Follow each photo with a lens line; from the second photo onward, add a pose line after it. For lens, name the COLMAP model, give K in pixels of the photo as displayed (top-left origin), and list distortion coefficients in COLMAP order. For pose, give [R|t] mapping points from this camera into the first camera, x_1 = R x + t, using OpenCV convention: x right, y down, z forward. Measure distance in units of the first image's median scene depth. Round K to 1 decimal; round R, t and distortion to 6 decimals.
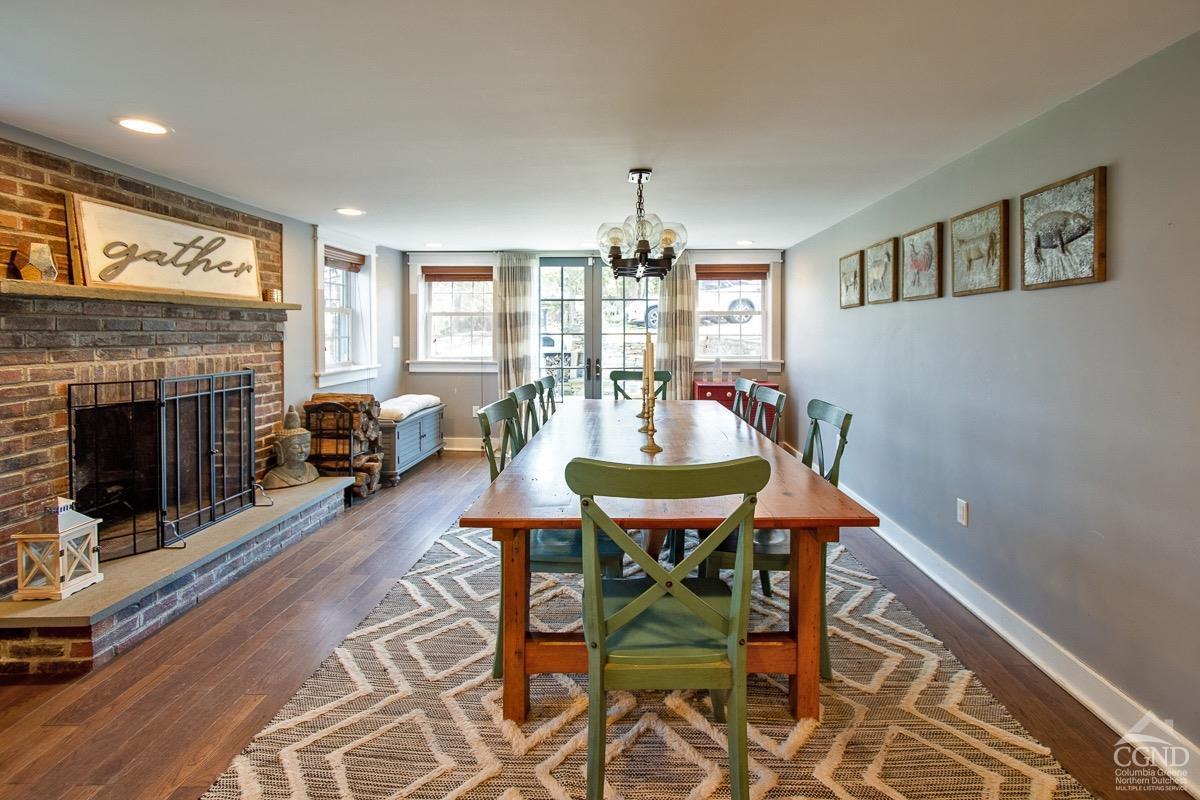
lens RADIAL K [[558.4, 0, 631.1], [0, 558.4, 339.9], [0, 0, 1]] dist [0.001015, 0.000735]
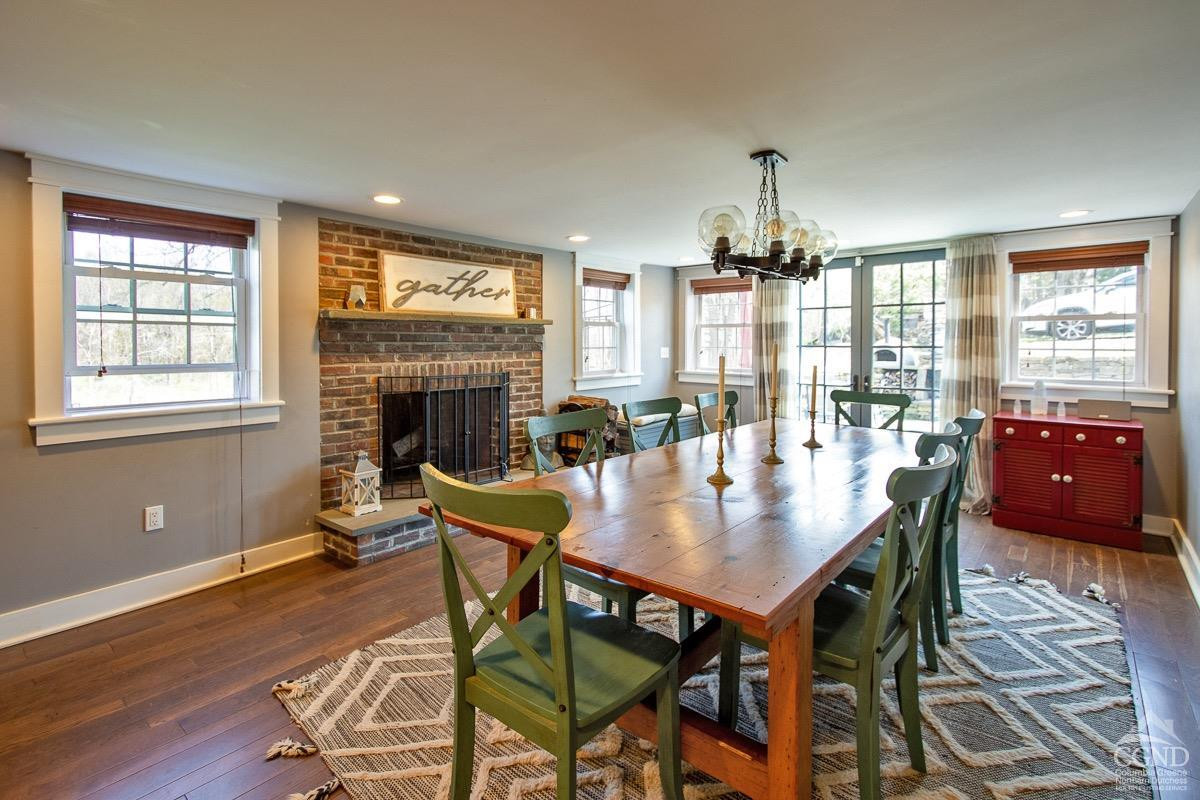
lens RADIAL K [[568.7, 0, 601.6], [0, 568.7, 350.8], [0, 0, 1]] dist [0.001802, 0.000143]
pose [[0.767777, 0.011625, -0.640612, 0.290292], [-0.012953, 0.999913, 0.002621, -0.001844], [0.640587, 0.006286, 0.767860, 0.135817]]
